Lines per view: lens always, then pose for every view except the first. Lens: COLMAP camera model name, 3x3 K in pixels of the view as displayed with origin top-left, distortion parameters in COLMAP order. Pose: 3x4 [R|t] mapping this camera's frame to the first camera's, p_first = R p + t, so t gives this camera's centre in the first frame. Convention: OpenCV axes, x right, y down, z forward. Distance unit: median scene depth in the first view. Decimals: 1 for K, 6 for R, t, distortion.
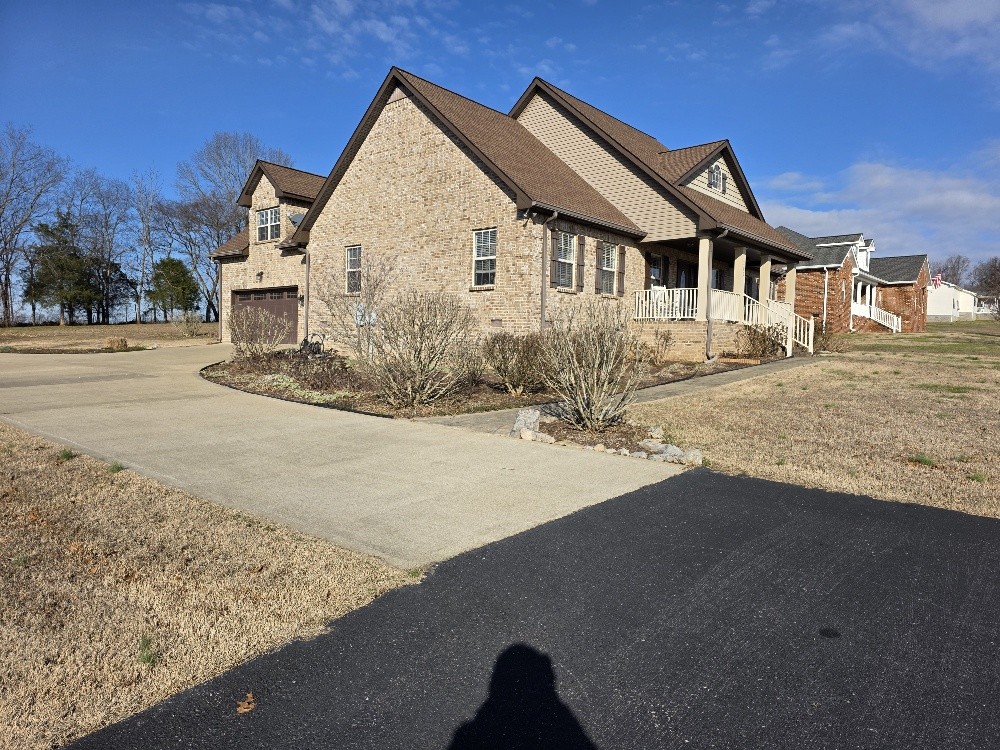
lens RADIAL K [[667.1, 0, 506.2], [0, 667.1, 378.2], [0, 0, 1]] dist [0.048751, -0.040784]
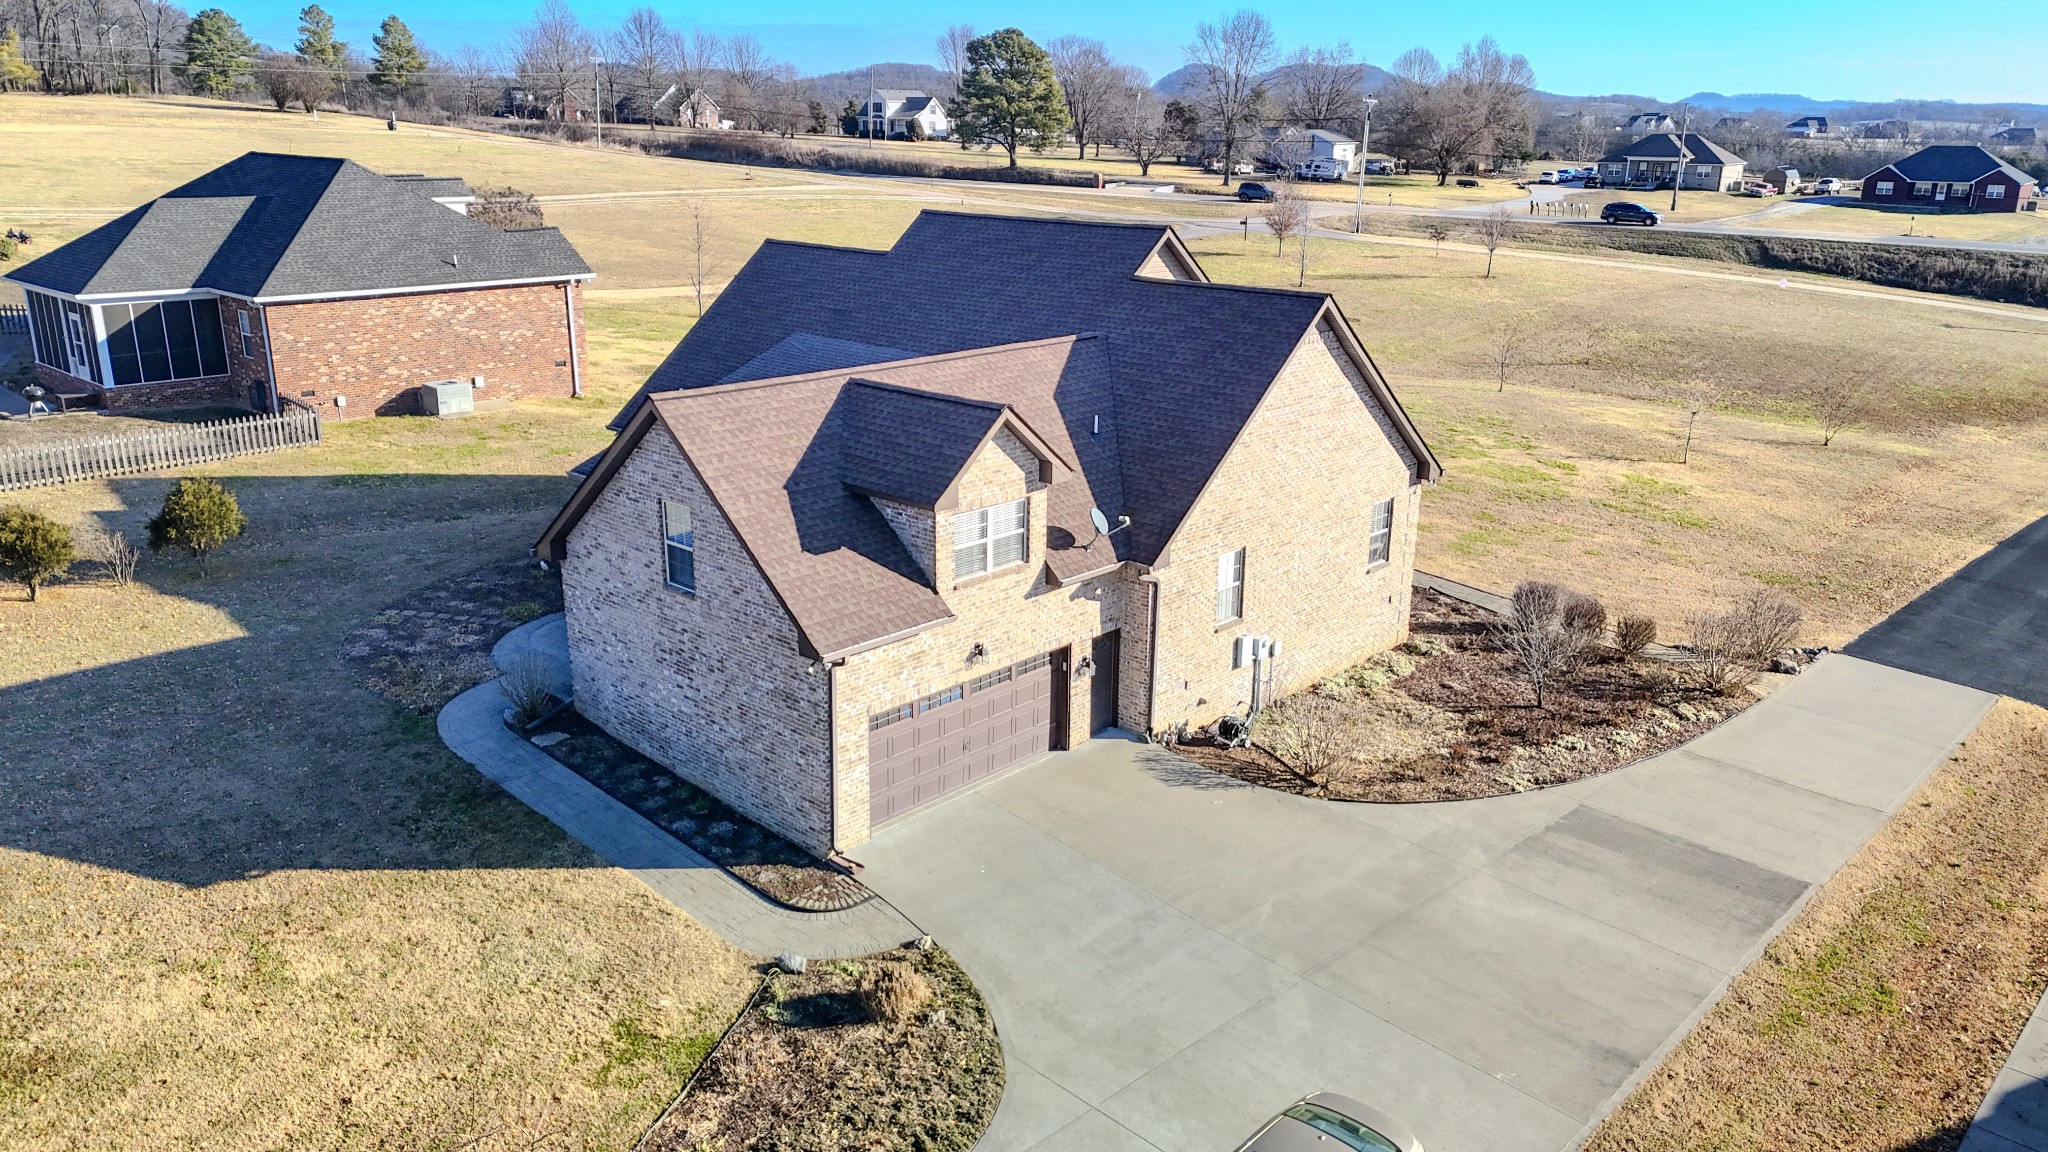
lens RADIAL K [[1500.3, 0, 1028.6], [0, 1500.3, 565.5], [0, 0, 1]] dist [0.067995, -0.072439]
pose [[0.040896, -0.309960, 0.949870, -1.593937], [0.040254, 0.950404, 0.308401, -0.634349], [-0.998352, 0.025624, 0.051344, 1.140283]]
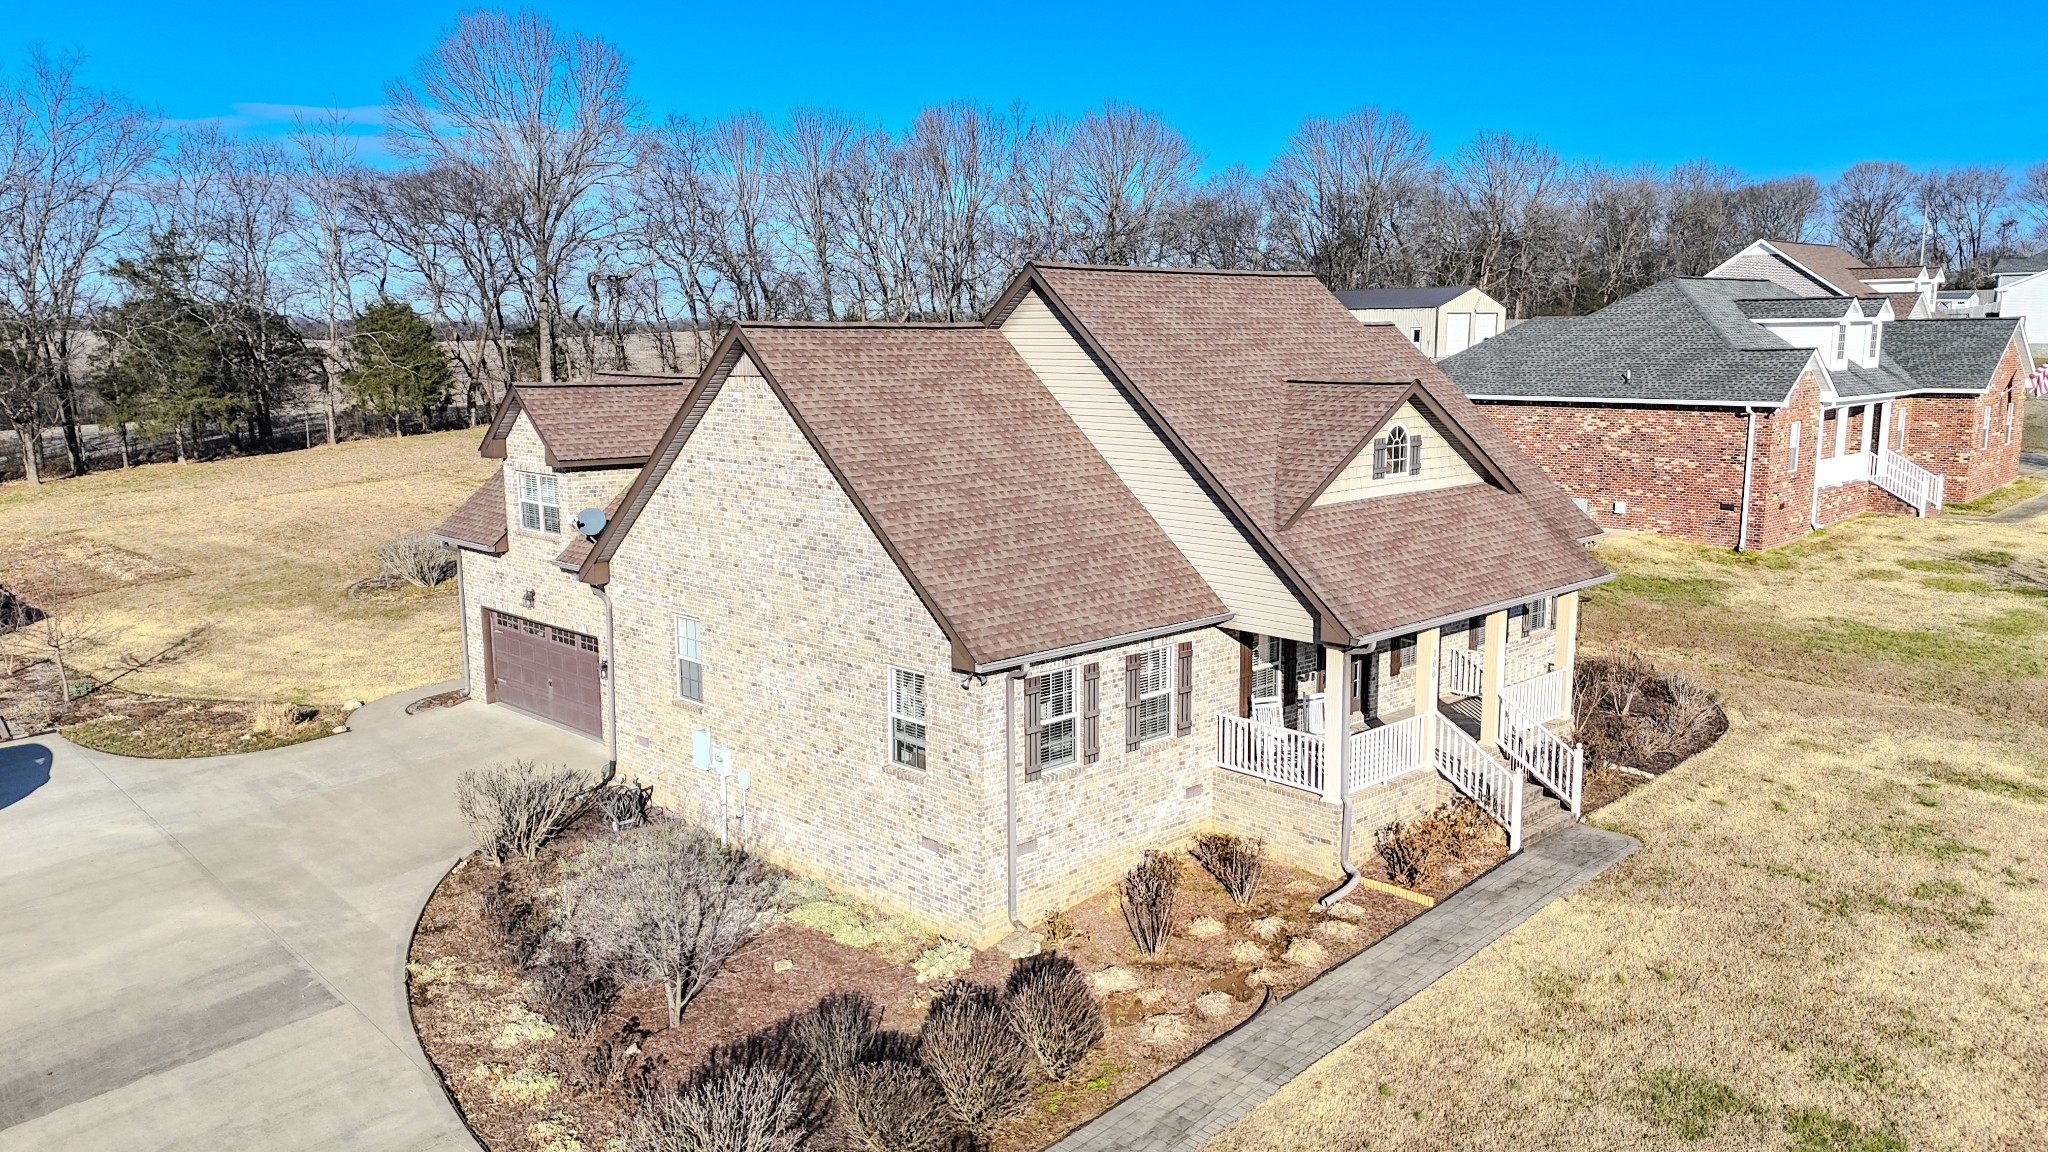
lens RADIAL K [[1500.3, 0, 1028.6], [0, 1500.3, 565.5], [0, 0, 1]] dist [0.067995, -0.072439]
pose [[0.996432, -0.015707, -0.082927, 0.142018], [0.024410, 0.994172, 0.105007, -0.362054], [0.080794, -0.106657, 0.991008, -0.151215]]
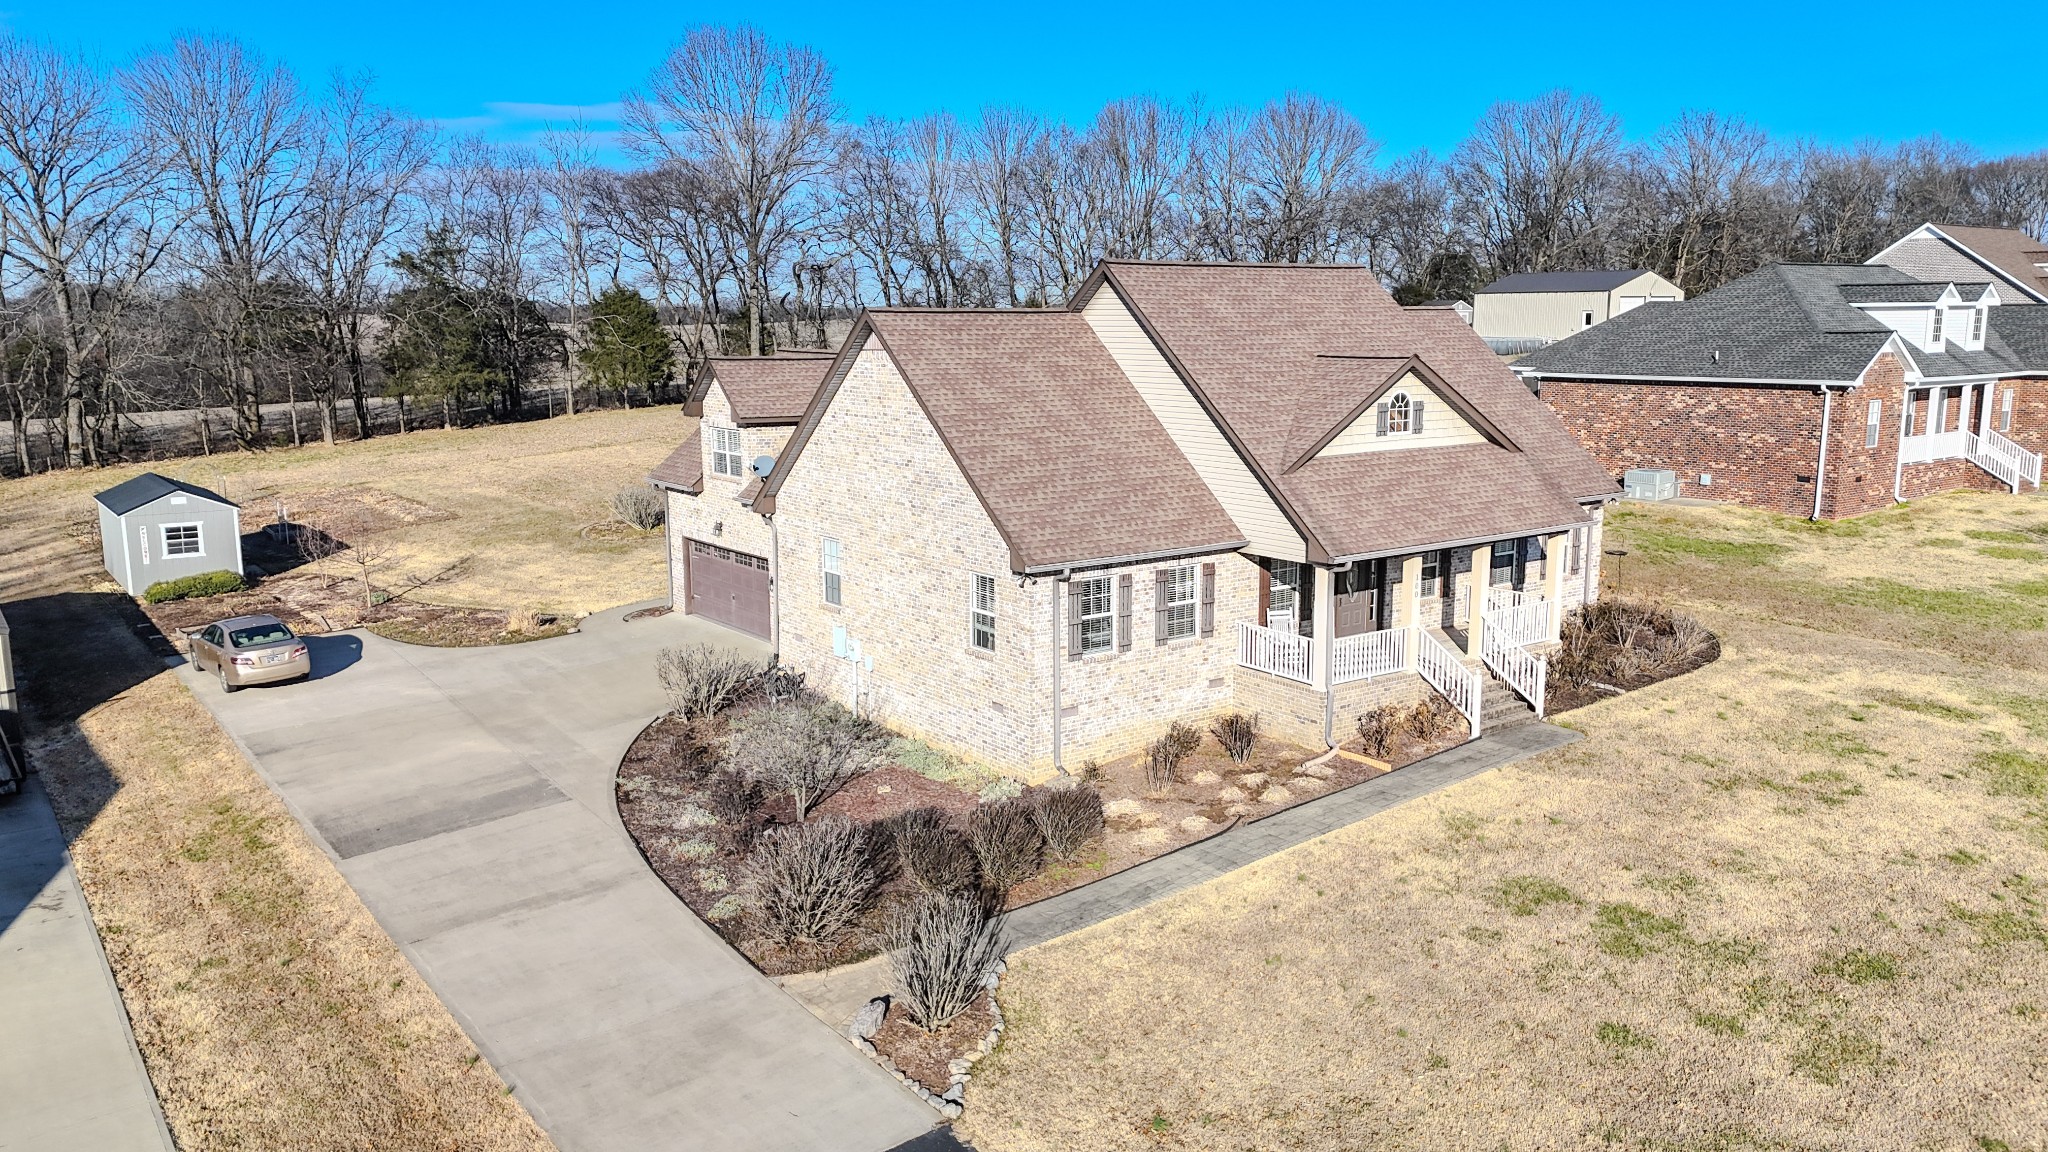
lens RADIAL K [[1500.3, 0, 1028.6], [0, 1500.3, 565.5], [0, 0, 1]] dist [0.067995, -0.072439]
pose [[0.976430, 0.008183, -0.215678, 0.301279], [0.016593, 0.993478, 0.112813, -0.344130], [0.215194, -0.113733, 0.969926, -0.438949]]
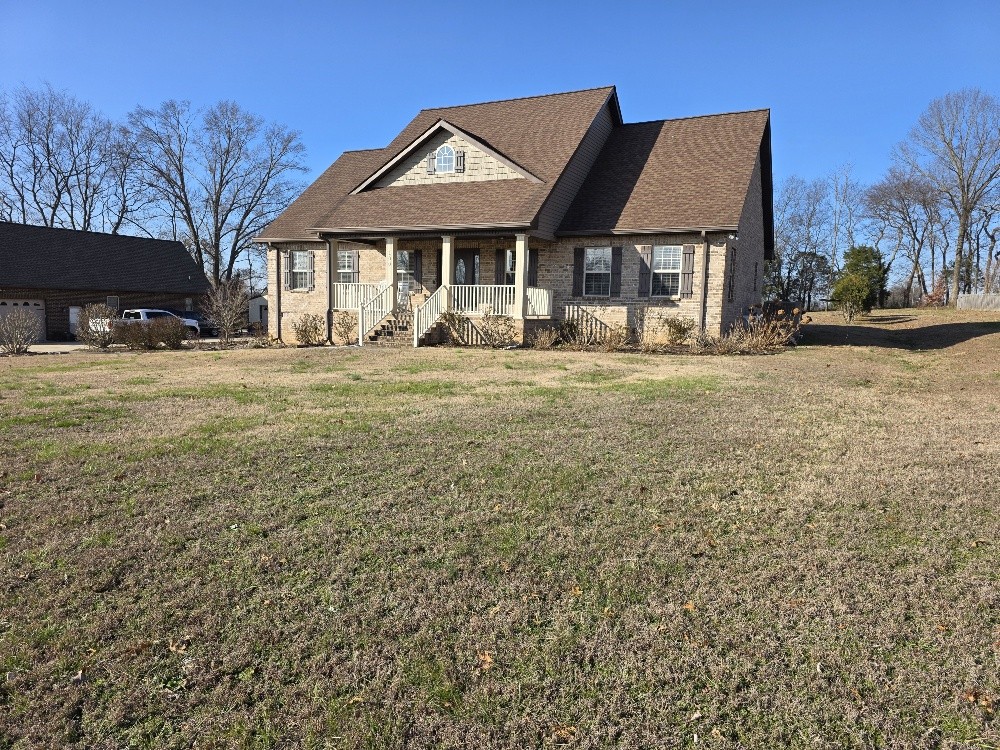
lens RADIAL K [[667.1, 0, 506.2], [0, 667.1, 378.2], [0, 0, 1]] dist [0.048751, -0.040784]
pose [[0.257357, 0.083416, -0.962709, 1.375977], [-0.067165, 0.995402, 0.068294, -0.063013], [0.963979, 0.047084, 0.261776, 0.905111]]
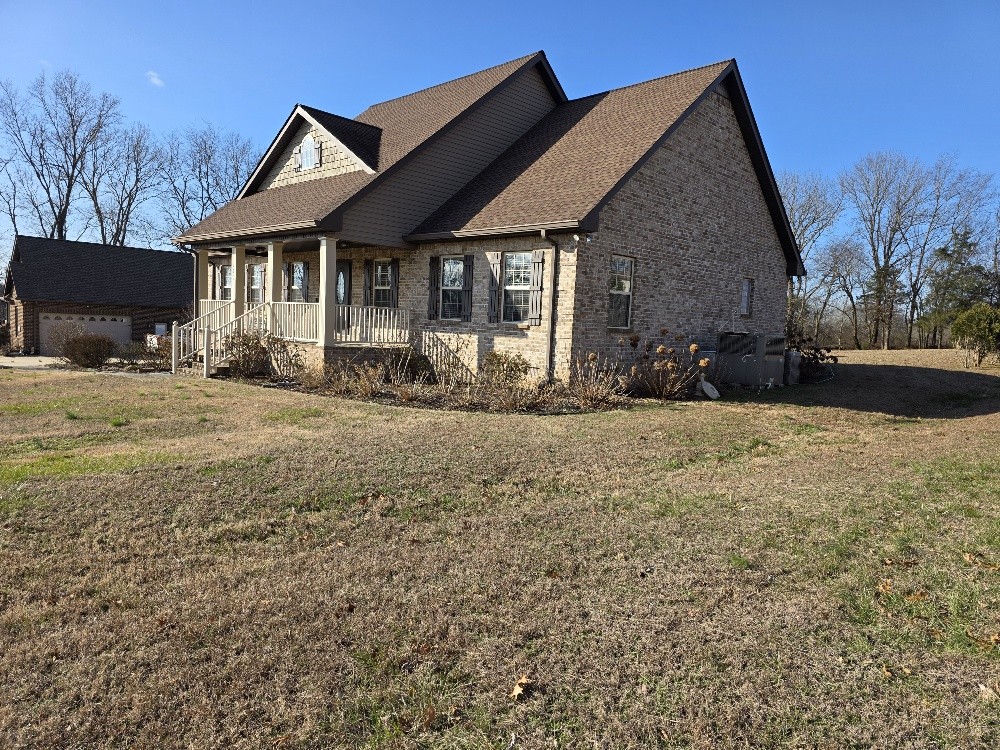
lens RADIAL K [[681.2, 0, 506.0], [0, 681.2, 371.2], [0, 0, 1]] dist [0.037602, -0.001763]
pose [[-0.062164, 0.047884, -0.996917, 1.206661], [-0.097842, 0.993745, 0.053833, -0.115526], [0.993259, 0.100886, -0.057090, 1.397394]]
